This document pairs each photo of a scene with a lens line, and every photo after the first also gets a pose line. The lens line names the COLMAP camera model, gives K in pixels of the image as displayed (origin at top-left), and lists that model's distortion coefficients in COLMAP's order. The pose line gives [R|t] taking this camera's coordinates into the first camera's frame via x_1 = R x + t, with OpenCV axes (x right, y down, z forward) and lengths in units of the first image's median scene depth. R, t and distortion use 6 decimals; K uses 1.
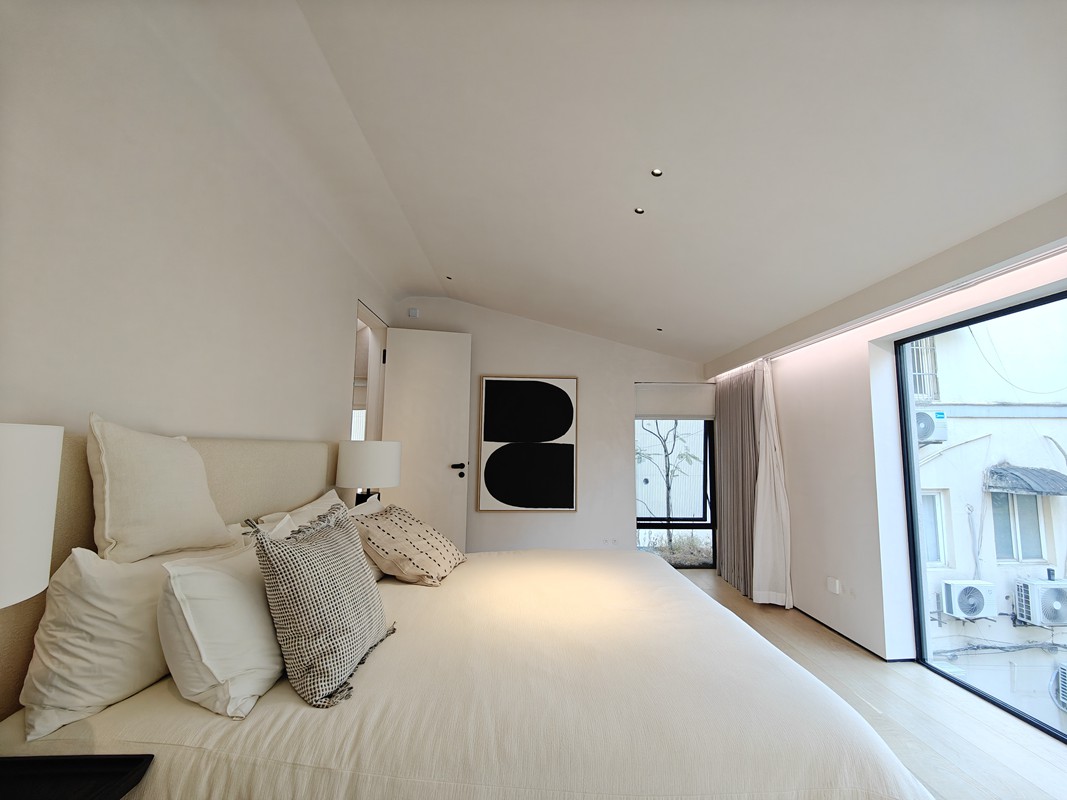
lens RADIAL K [[463.6, 0, 527.1], [0, 463.6, 397.7], [0, 0, 1]] dist [-0.001555, 0.001175]
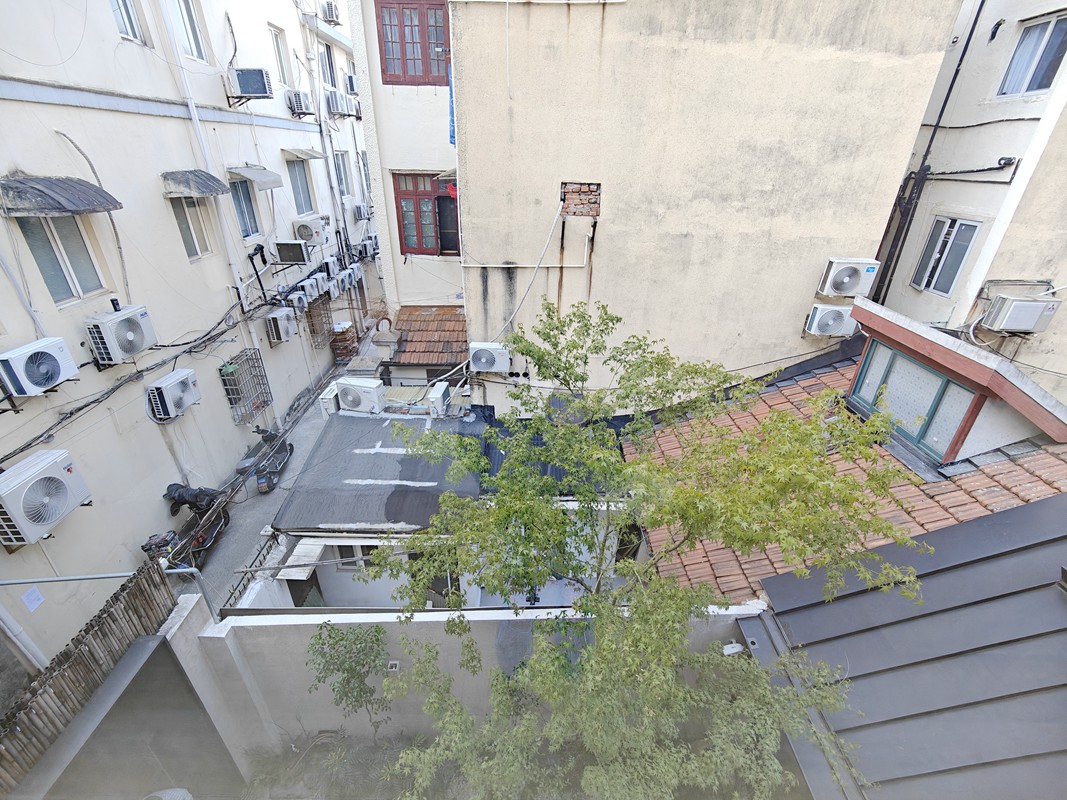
lens RADIAL K [[463.6, 0, 531.3], [0, 463.6, 399.5], [0, 0, 1]] dist [-0.001555, 0.001175]
pose [[0.020834, -0.469685, 0.882588, 0.250207], [-0.121908, 0.874999, 0.468524, 0.015361], [-0.992323, -0.117356, -0.039028, 0.198012]]
